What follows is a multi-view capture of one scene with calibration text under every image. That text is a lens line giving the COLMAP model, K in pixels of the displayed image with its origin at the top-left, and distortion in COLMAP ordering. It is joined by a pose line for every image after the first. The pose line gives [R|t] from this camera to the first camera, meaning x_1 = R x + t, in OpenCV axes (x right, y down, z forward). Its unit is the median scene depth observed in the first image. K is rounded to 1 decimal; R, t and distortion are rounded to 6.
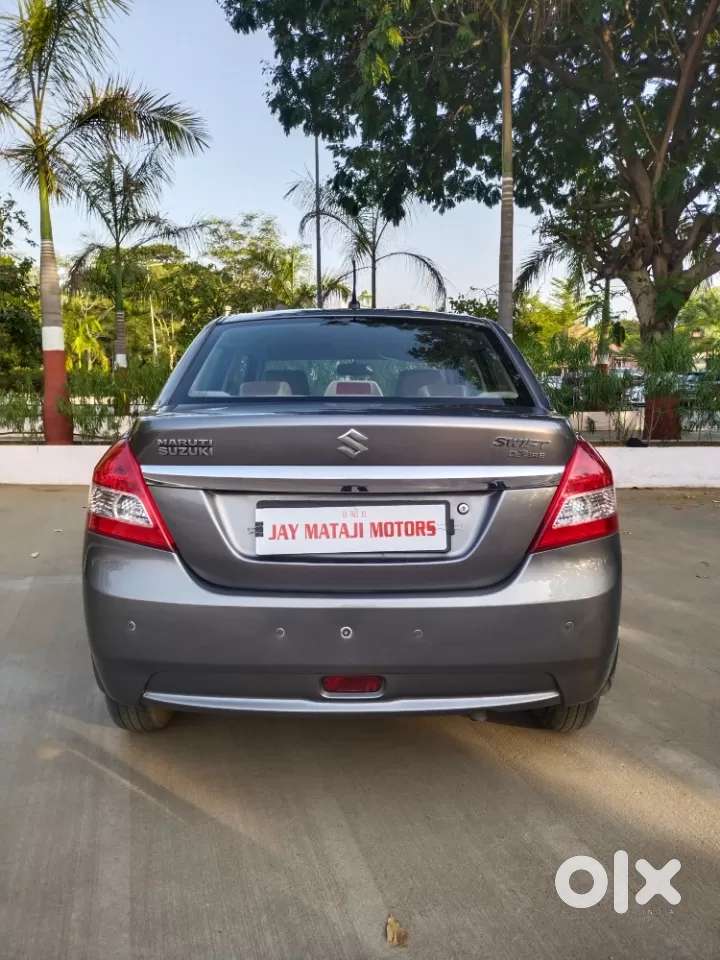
lens RADIAL K [[772.3, 0, 358.9], [0, 772.3, 474.3], [0, 0, 1]] dist [0.006461, -0.026362]
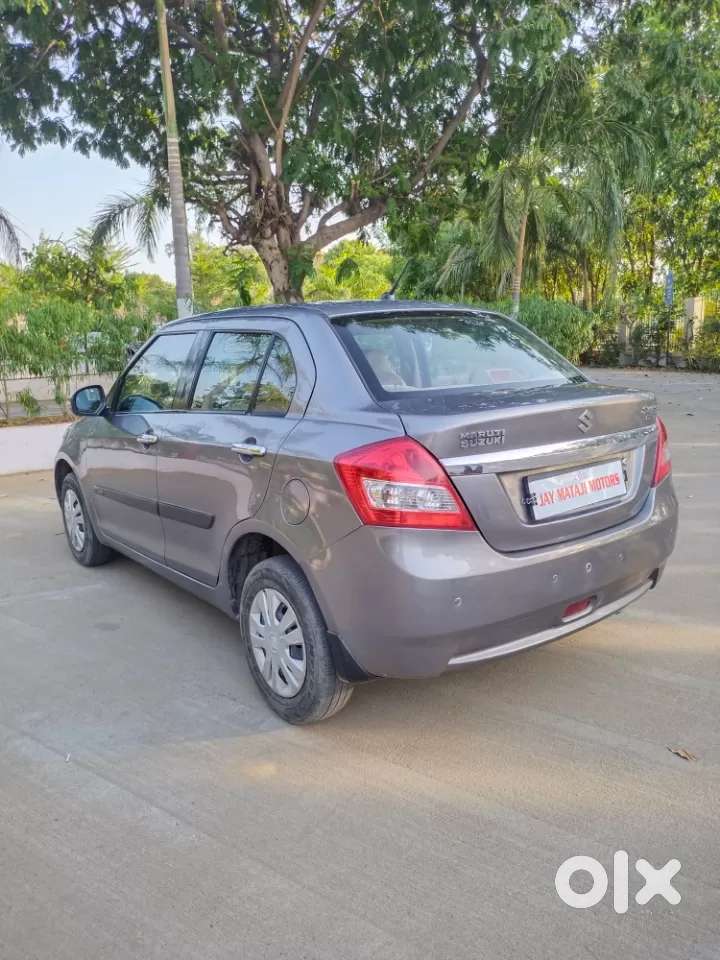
lens RADIAL K [[772.3, 0, 363.1], [0, 772.3, 483.0], [0, 0, 1]] dist [0.006461, -0.026362]
pose [[0.773305, -0.135496, 0.619387, -0.258599], [0.088392, 0.990397, 0.106300, -0.025594], [-0.627843, -0.027454, 0.777856, 0.053579]]
